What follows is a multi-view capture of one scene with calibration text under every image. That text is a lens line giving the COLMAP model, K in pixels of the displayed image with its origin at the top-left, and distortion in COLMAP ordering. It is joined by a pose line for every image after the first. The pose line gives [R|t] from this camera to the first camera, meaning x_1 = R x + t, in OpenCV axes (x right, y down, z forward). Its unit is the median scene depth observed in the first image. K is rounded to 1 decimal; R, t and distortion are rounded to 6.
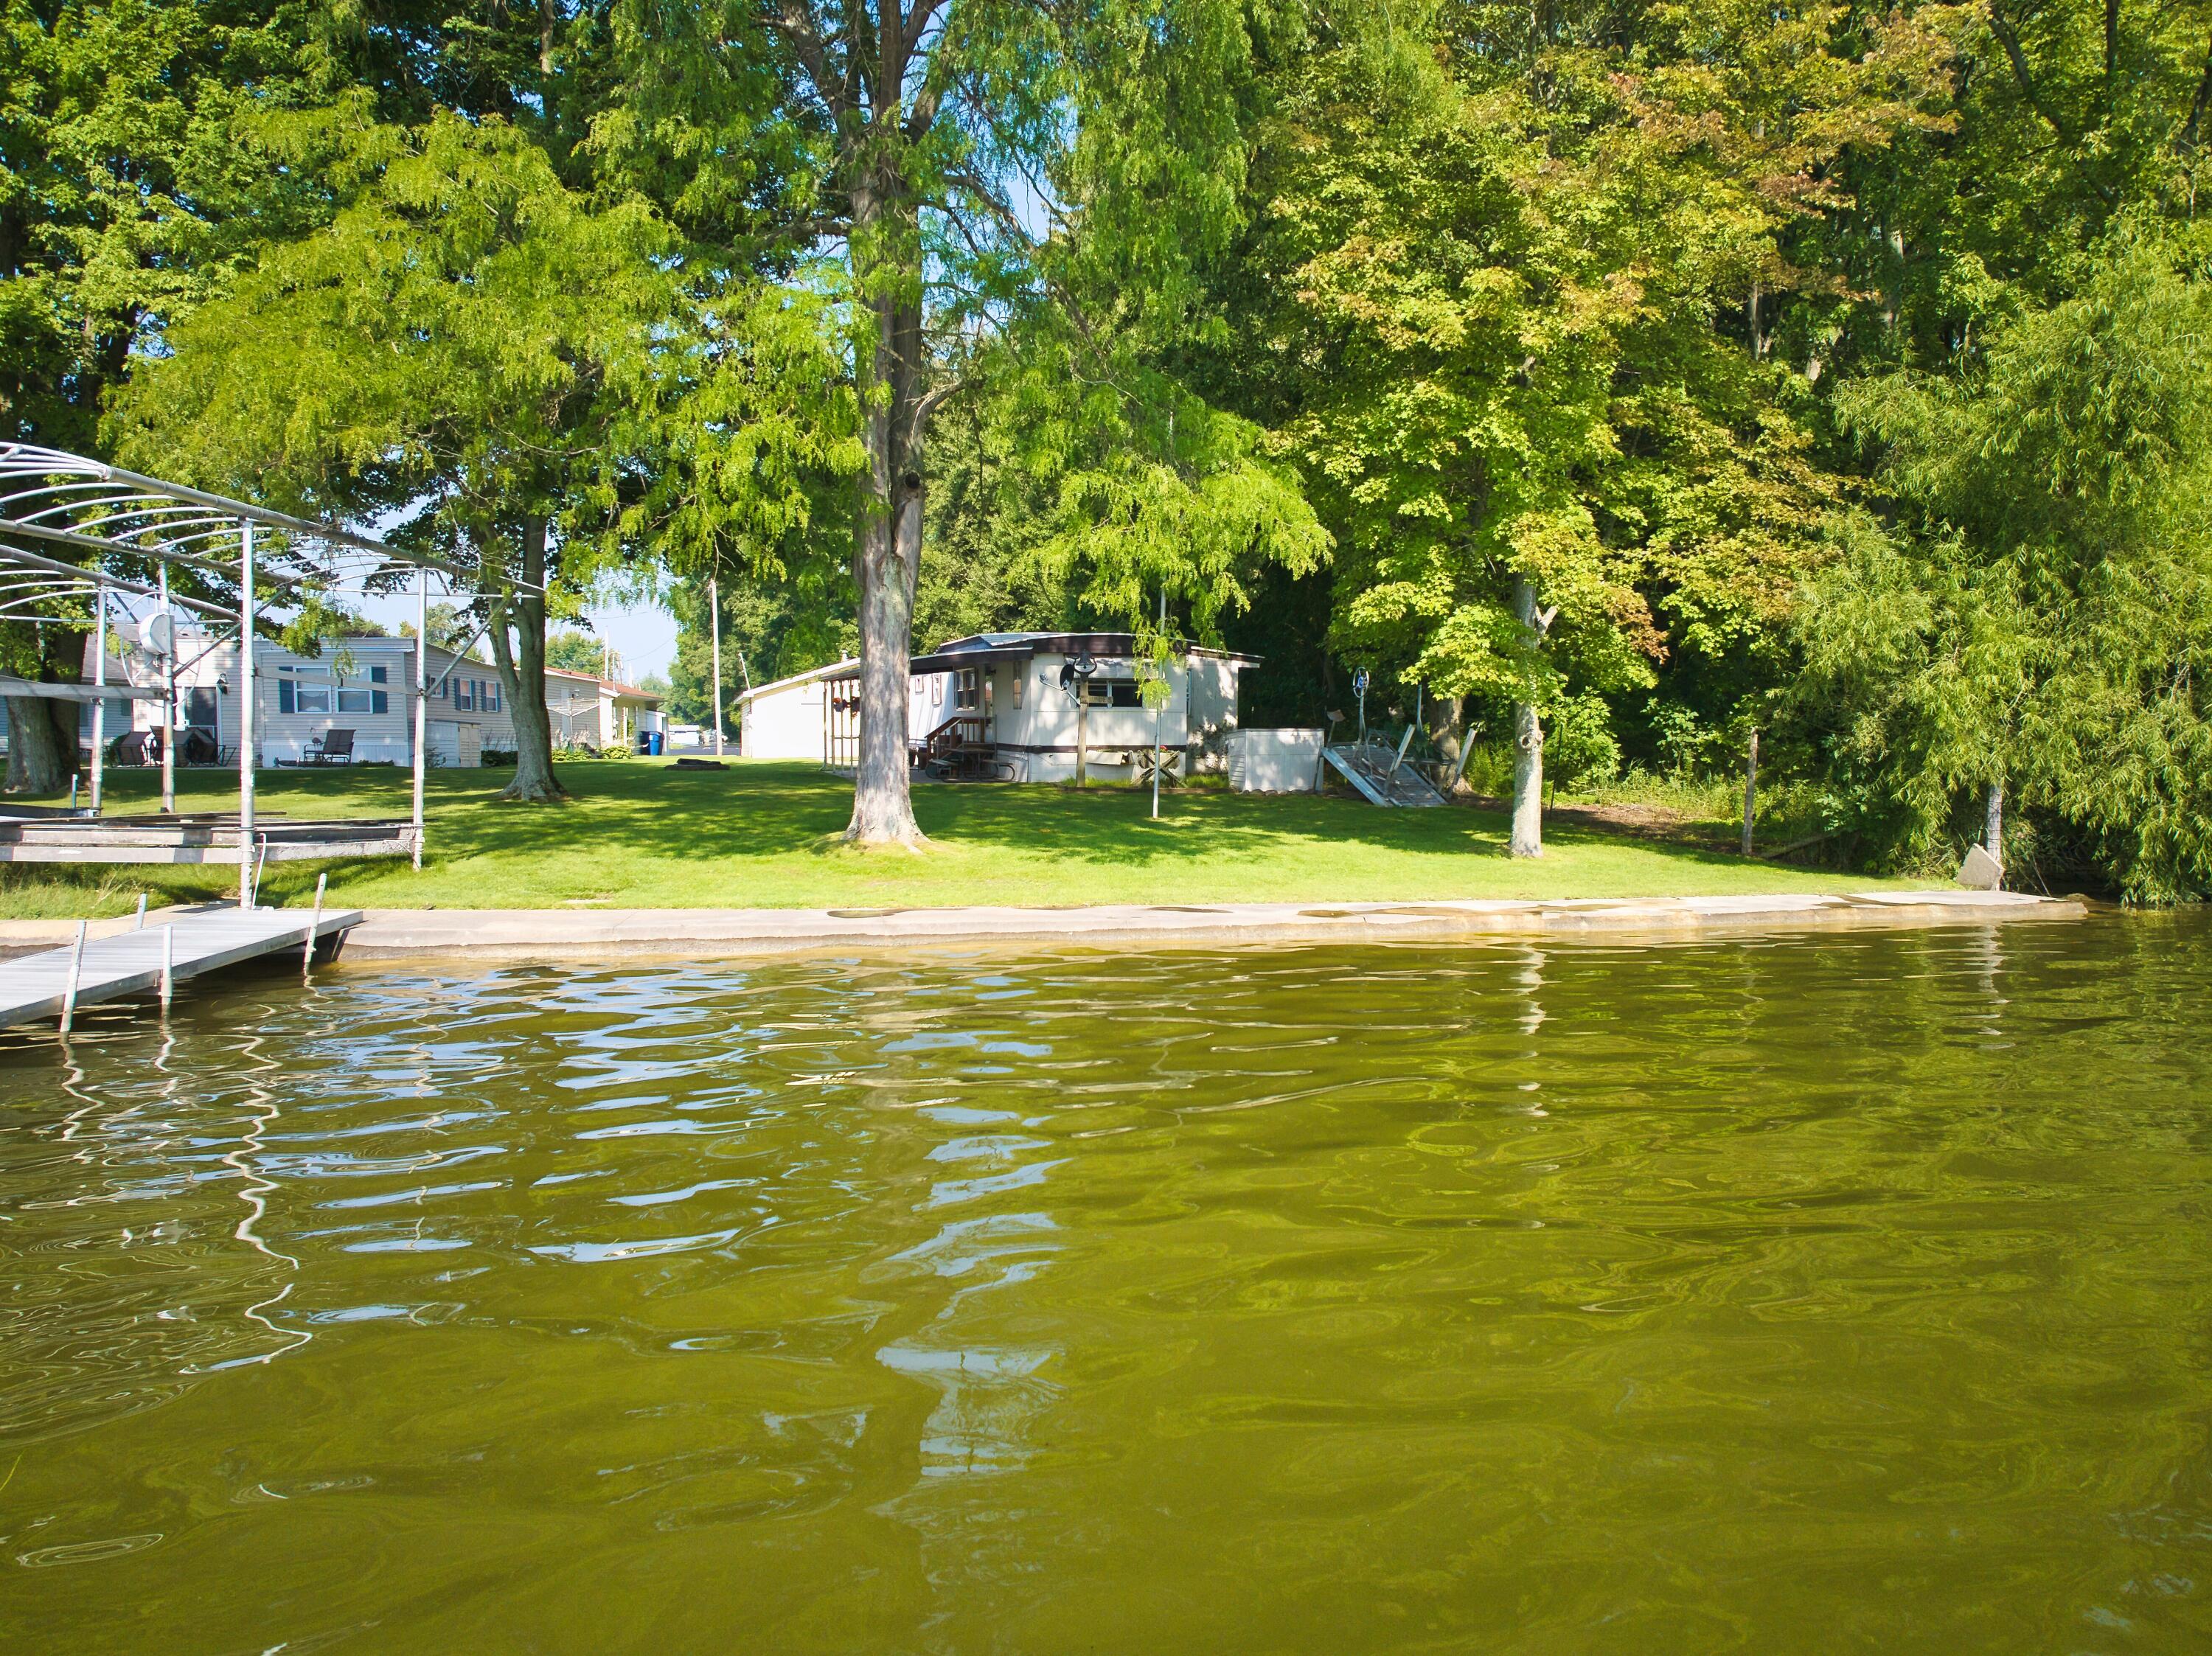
lens RADIAL K [[1525.3, 0, 1116.5], [0, 1525.3, 846.0], [0, 0, 1]] dist [-0.002984, -0.002777]
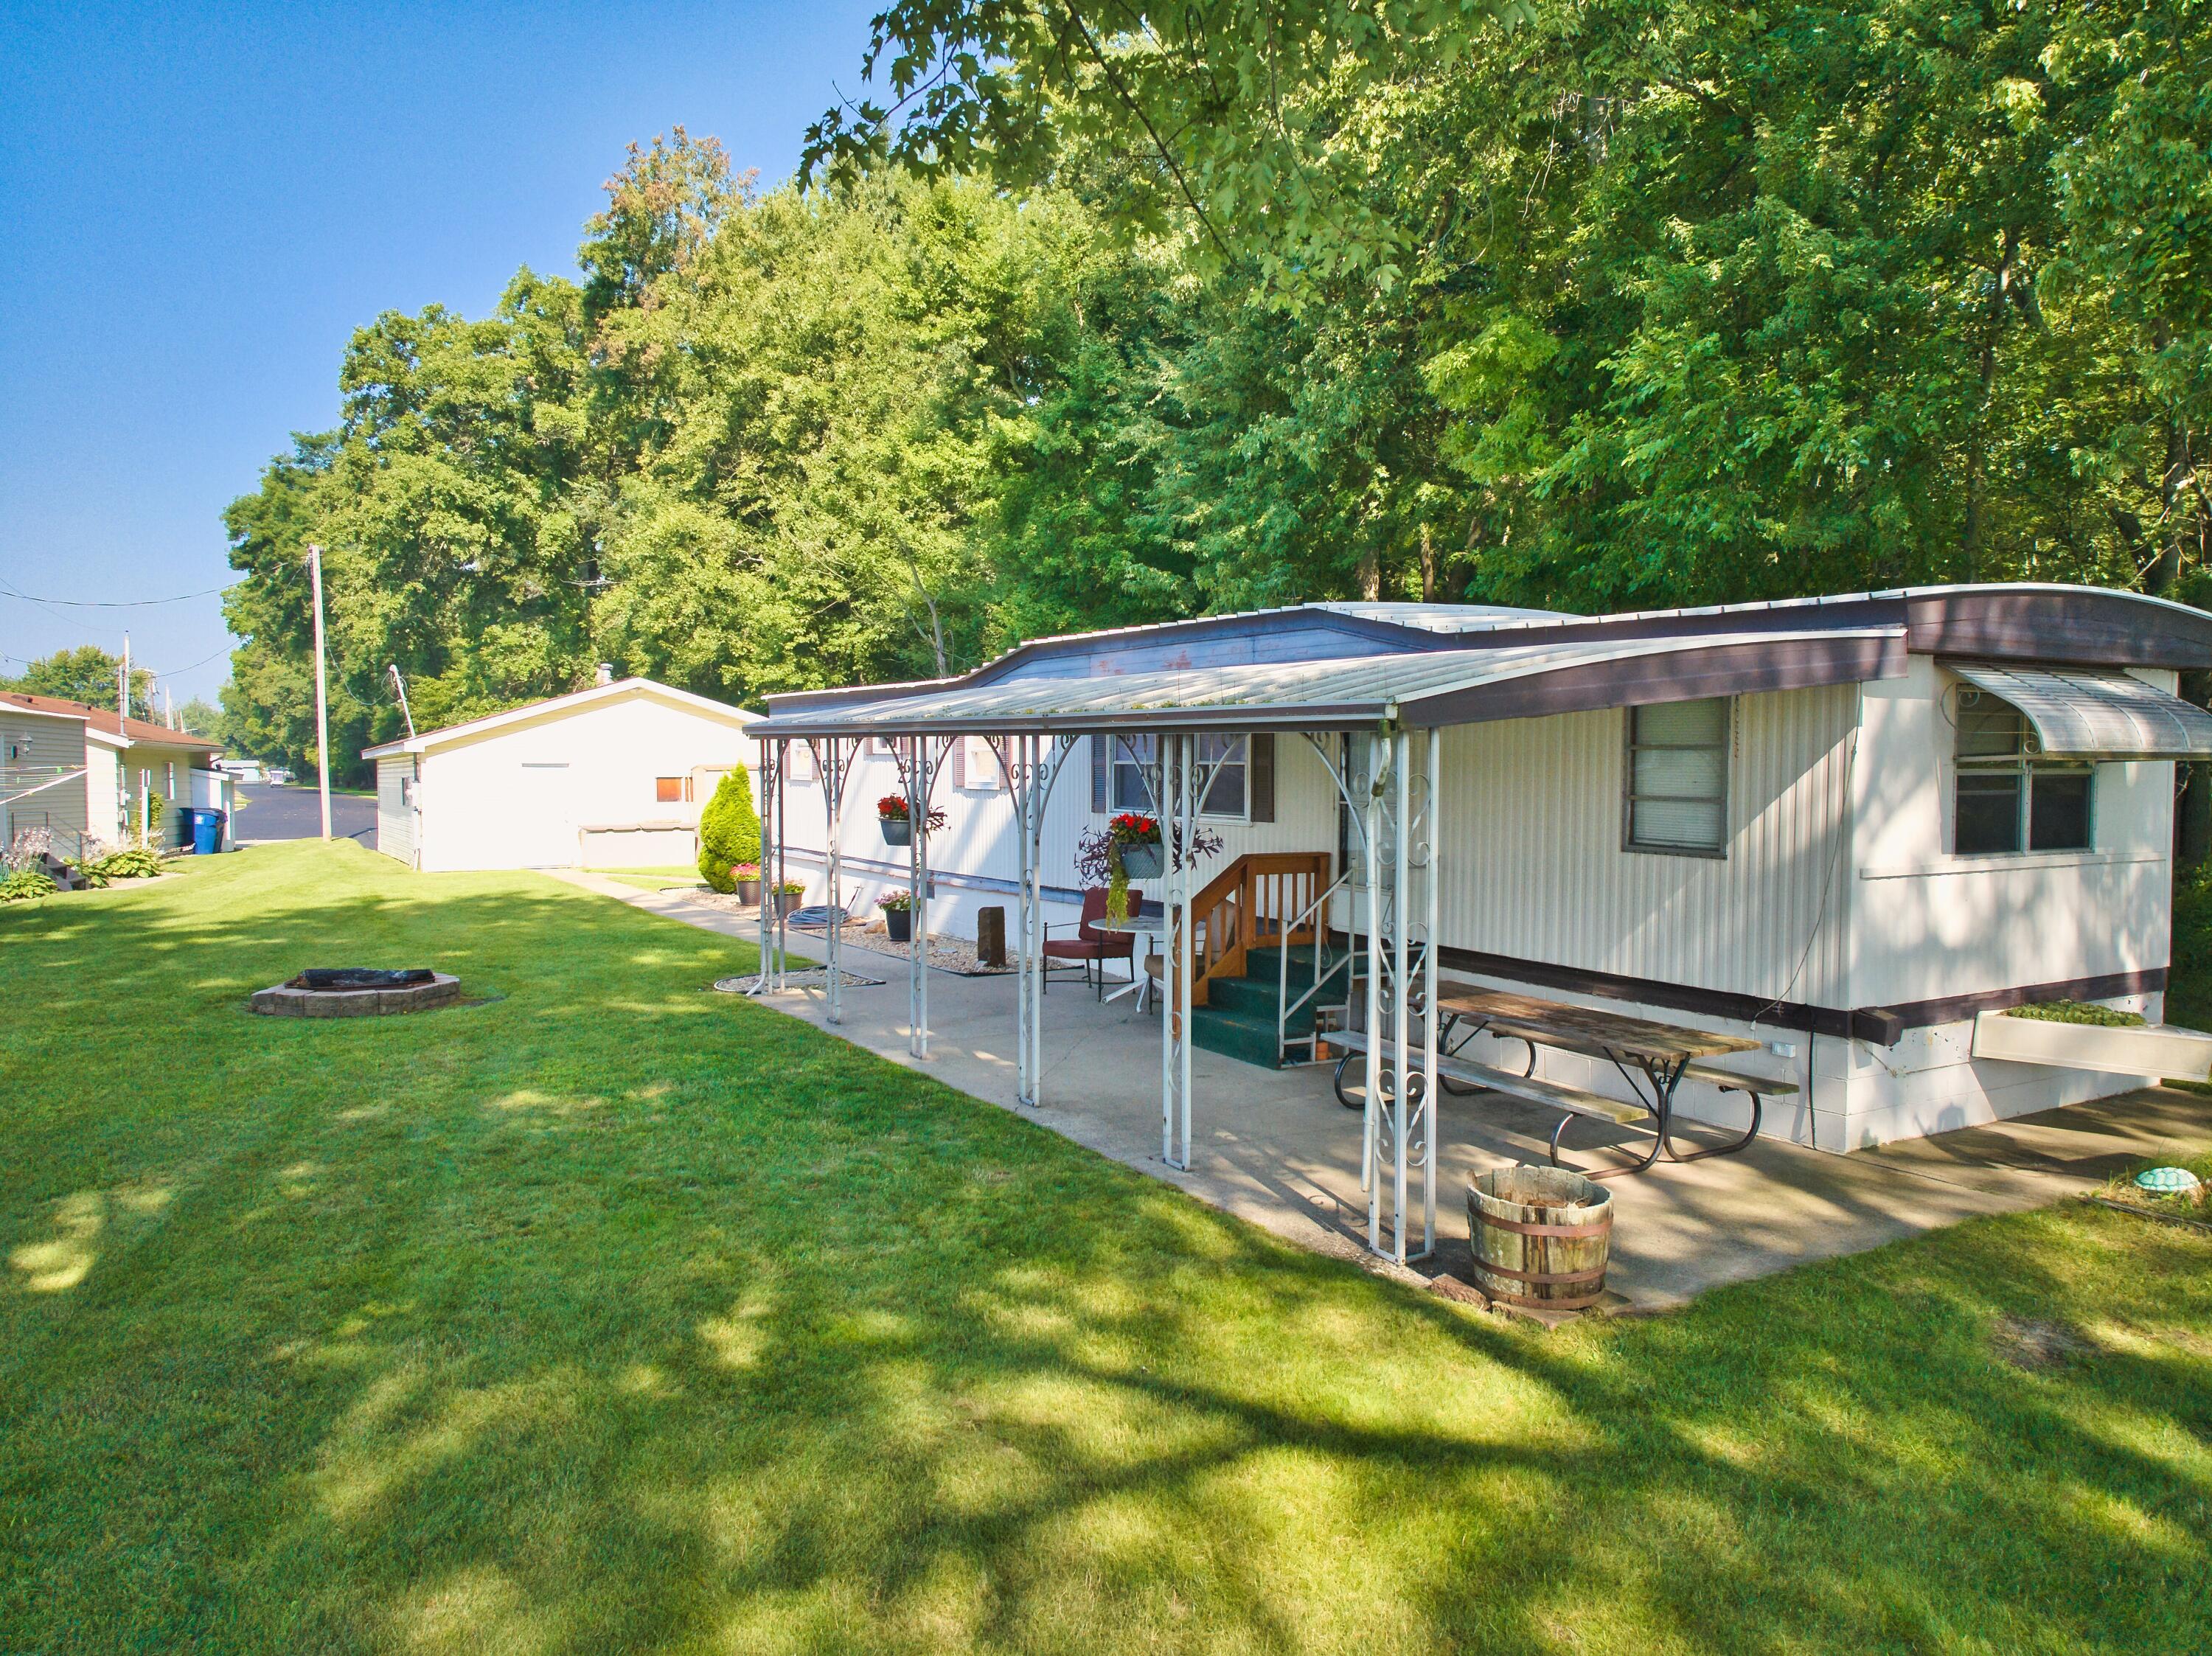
lens RADIAL K [[1525.3, 0, 1105.3], [0, 1525.3, 865.2], [0, 0, 1]] dist [-0.002984, -0.002777]
pose [[0.970911, -0.012680, 0.239103, -0.439233], [0.014926, 0.999860, -0.007585, -0.164556], [-0.238974, 0.010933, 0.970965, 1.420923]]
